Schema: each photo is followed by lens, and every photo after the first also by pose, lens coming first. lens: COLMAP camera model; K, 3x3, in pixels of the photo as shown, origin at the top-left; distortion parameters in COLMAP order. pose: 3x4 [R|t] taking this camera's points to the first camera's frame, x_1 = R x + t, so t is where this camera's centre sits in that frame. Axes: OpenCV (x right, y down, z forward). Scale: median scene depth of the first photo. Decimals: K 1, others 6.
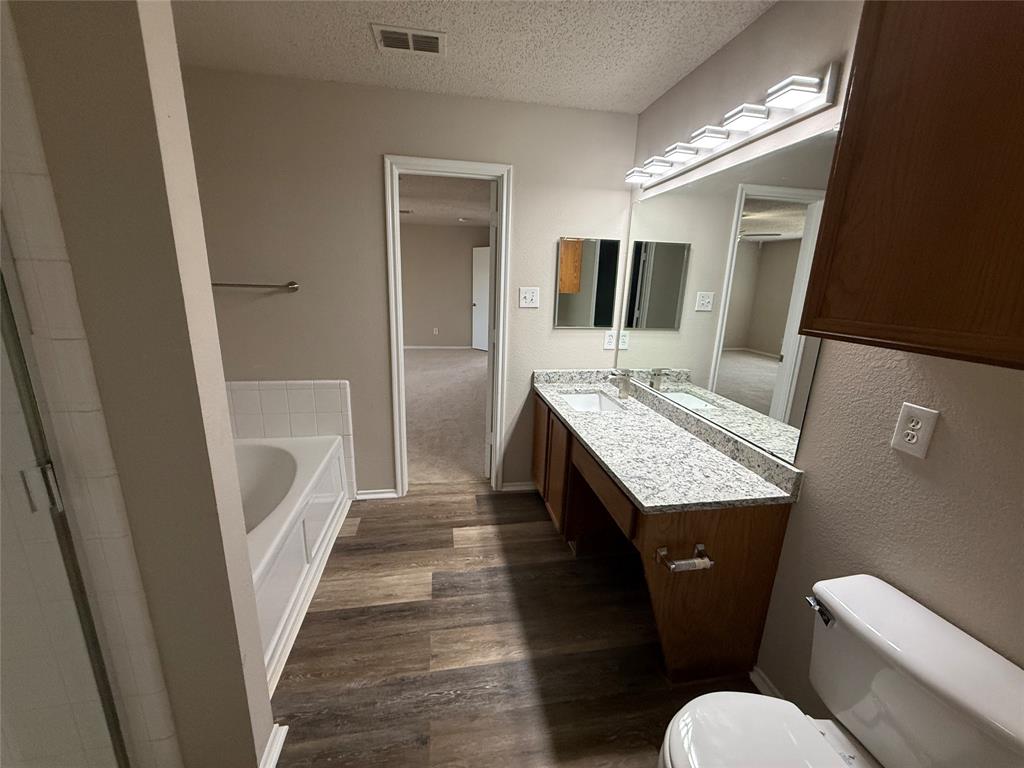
lens RADIAL K [[409.0, 0, 509.0], [0, 409.0, 383.2], [0, 0, 1]] dist [-0.002765, 0.000501]
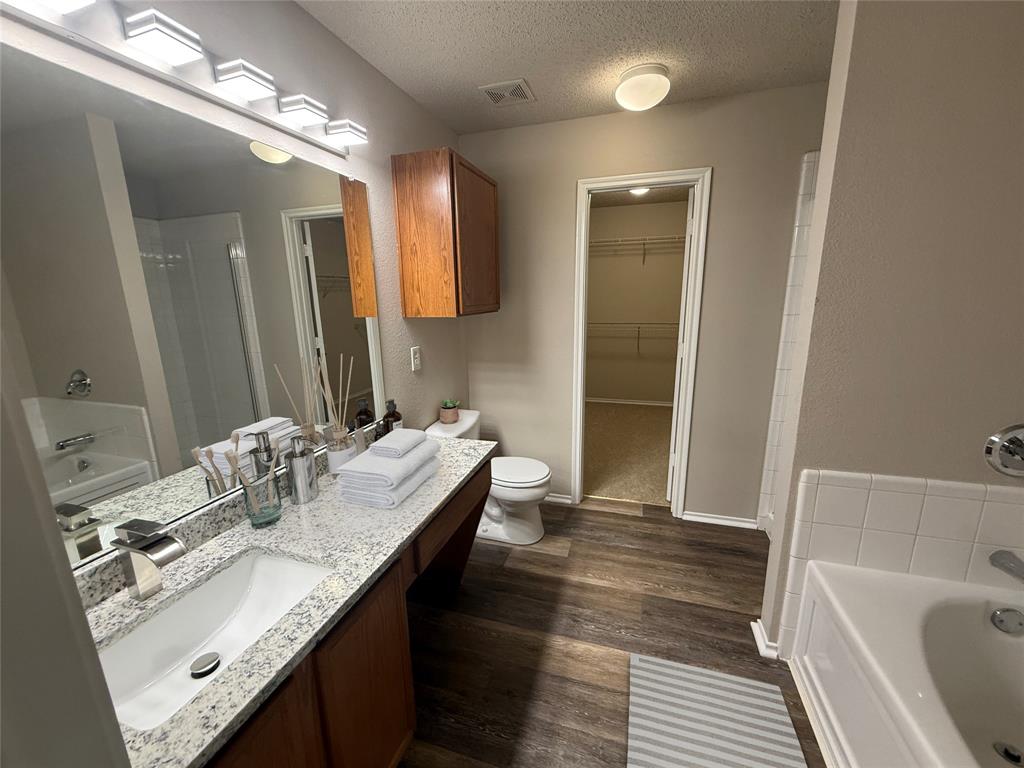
lens RADIAL K [[409.0, 0, 510.5], [0, 409.0, 384.9], [0, 0, 1]] dist [-0.002765, 0.000501]
pose [[-0.889489, -0.112491, 0.442895, -0.258821], [0.104298, 0.893664, 0.436448, -0.399190], [-0.444895, 0.434409, -0.783171, 1.555861]]
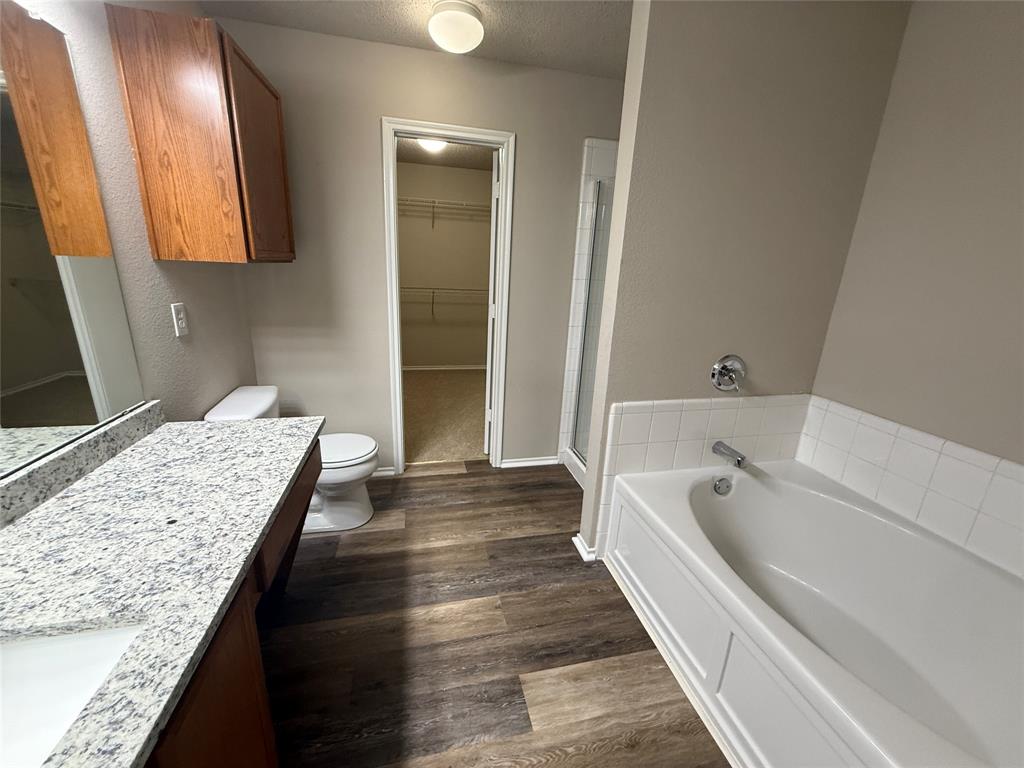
lens RADIAL K [[409.0, 0, 512.4], [0, 409.0, 384.6], [0, 0, 1]] dist [-0.002765, 0.000501]
pose [[-0.995372, -0.053290, -0.079964, -0.100183], [-0.086475, 0.859633, 0.503540, -0.349416], [0.041906, 0.508125, -0.860263, 1.555399]]
